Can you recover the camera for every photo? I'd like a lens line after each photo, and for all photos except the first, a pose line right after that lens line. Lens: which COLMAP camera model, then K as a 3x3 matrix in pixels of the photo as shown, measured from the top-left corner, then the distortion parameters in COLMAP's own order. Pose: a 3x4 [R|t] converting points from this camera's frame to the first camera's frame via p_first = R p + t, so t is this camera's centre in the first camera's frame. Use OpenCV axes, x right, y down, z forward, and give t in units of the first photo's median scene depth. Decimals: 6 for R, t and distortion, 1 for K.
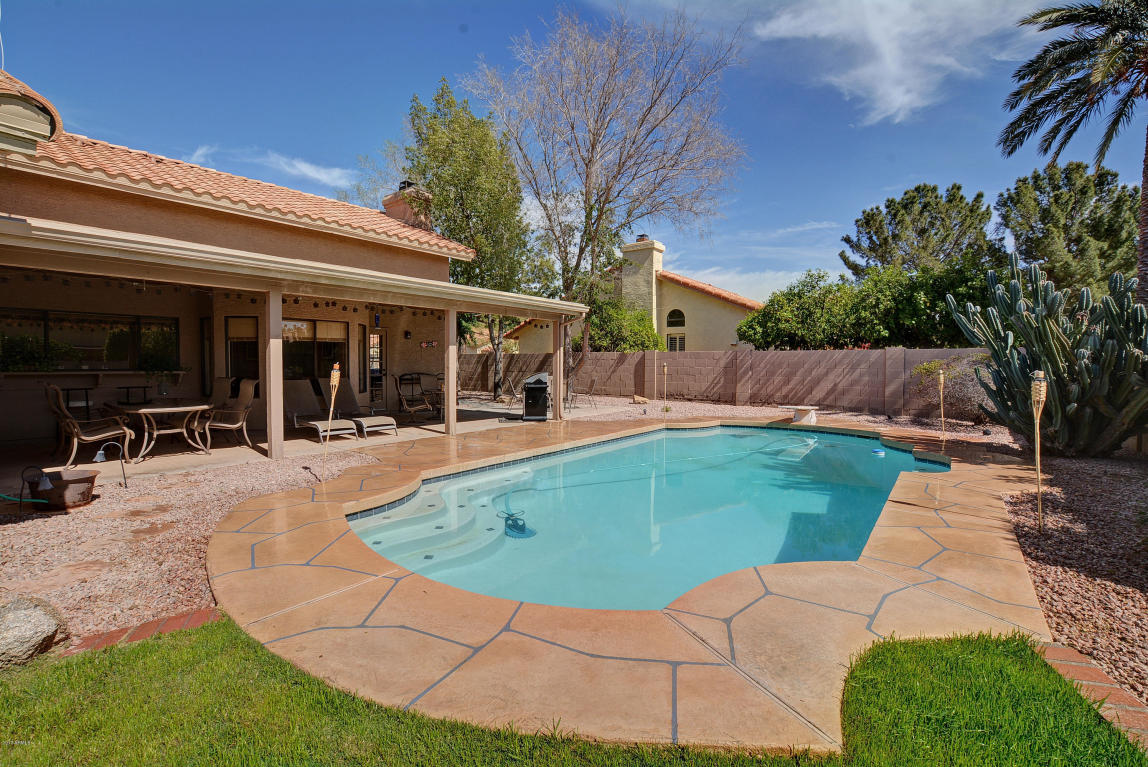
lens RADIAL K [[516.4, 0, 593.3], [0, 516.4, 391.2], [0, 0, 1]] dist [-0.021464, 0.004479]
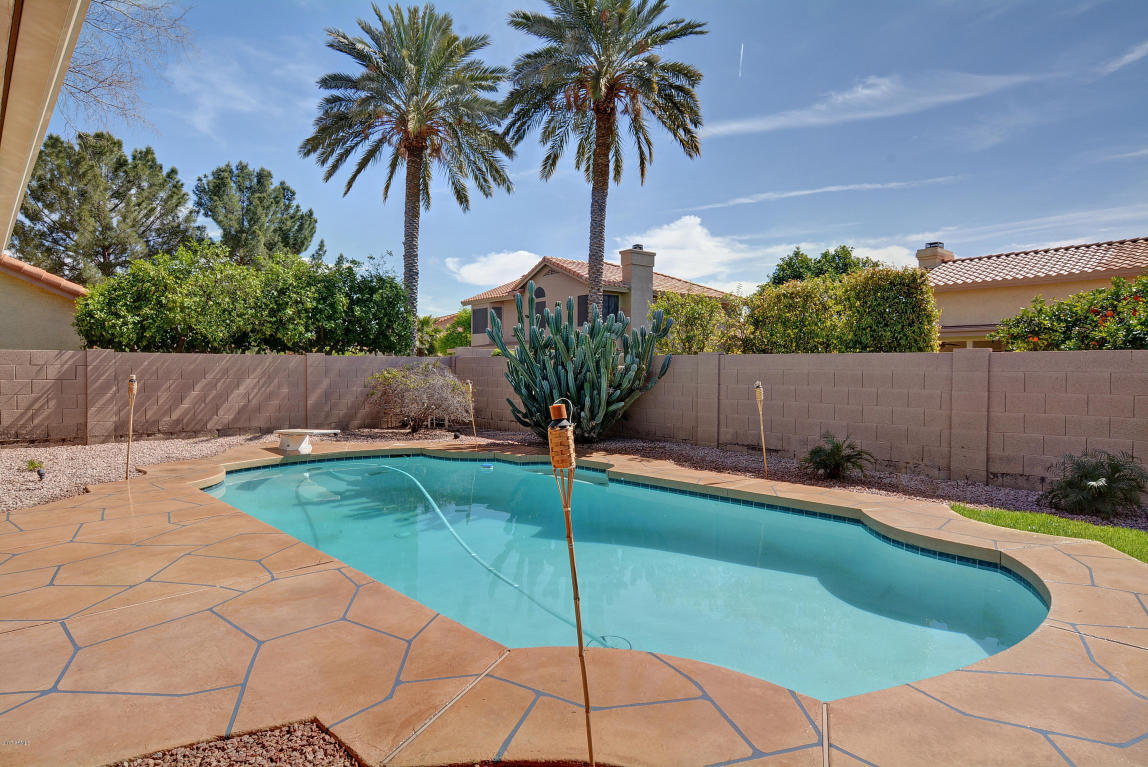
lens RADIAL K [[637.0, 0, 565.1], [0, 637.0, 386.7], [0, 0, 1]] dist [-0.005411, -0.002270]
pose [[0.160542, -0.030218, 0.986566, -0.228474], [0.051361, 0.998433, 0.022223, -0.017654], [-0.985692, 0.047103, 0.161843, 0.236414]]
